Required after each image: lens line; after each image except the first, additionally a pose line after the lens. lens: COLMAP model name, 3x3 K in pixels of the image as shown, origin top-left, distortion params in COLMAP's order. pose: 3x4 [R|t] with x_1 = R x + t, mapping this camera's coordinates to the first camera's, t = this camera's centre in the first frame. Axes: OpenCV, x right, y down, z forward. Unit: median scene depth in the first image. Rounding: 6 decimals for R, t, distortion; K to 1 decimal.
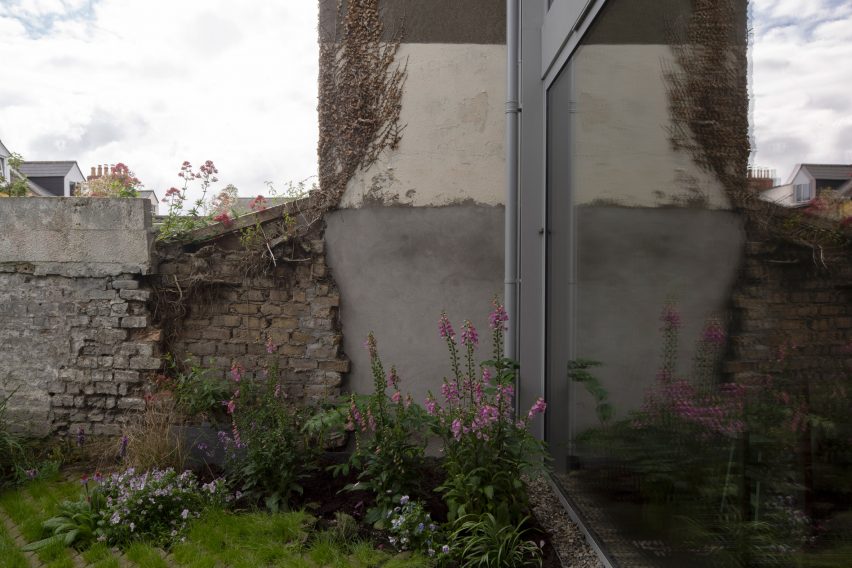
lens RADIAL K [[591.6, 0, 405.0], [0, 591.6, 298.8], [0, 0, 1]] dist [0.006214, 0.001177]
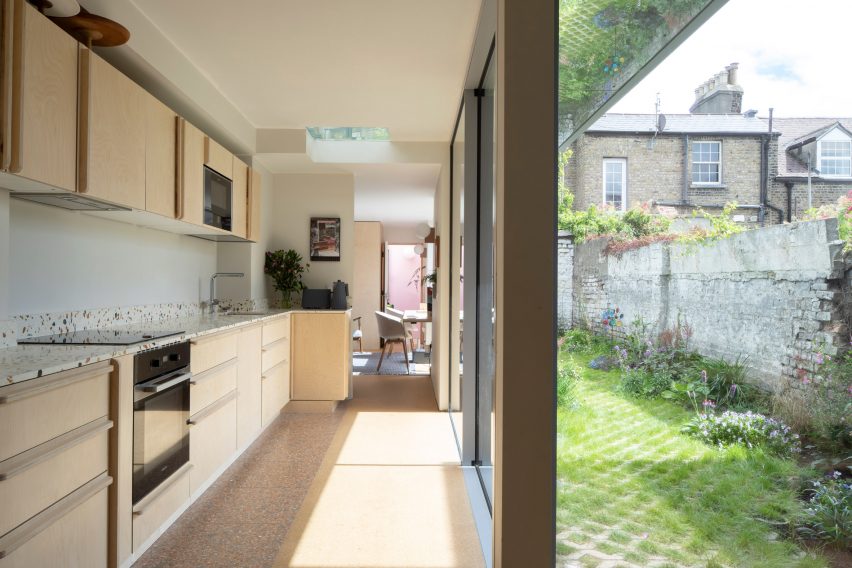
lens RADIAL K [[560.9, 0, 433.2], [0, 560.9, 280.9], [0, 0, 1]] dist [0.001928, 0.004373]
pose [[0.054751, -0.006376, -0.998480, 0.690301], [-0.029369, 0.999537, -0.007993, -0.002288], [0.998068, 0.029762, 0.054538, 0.097968]]
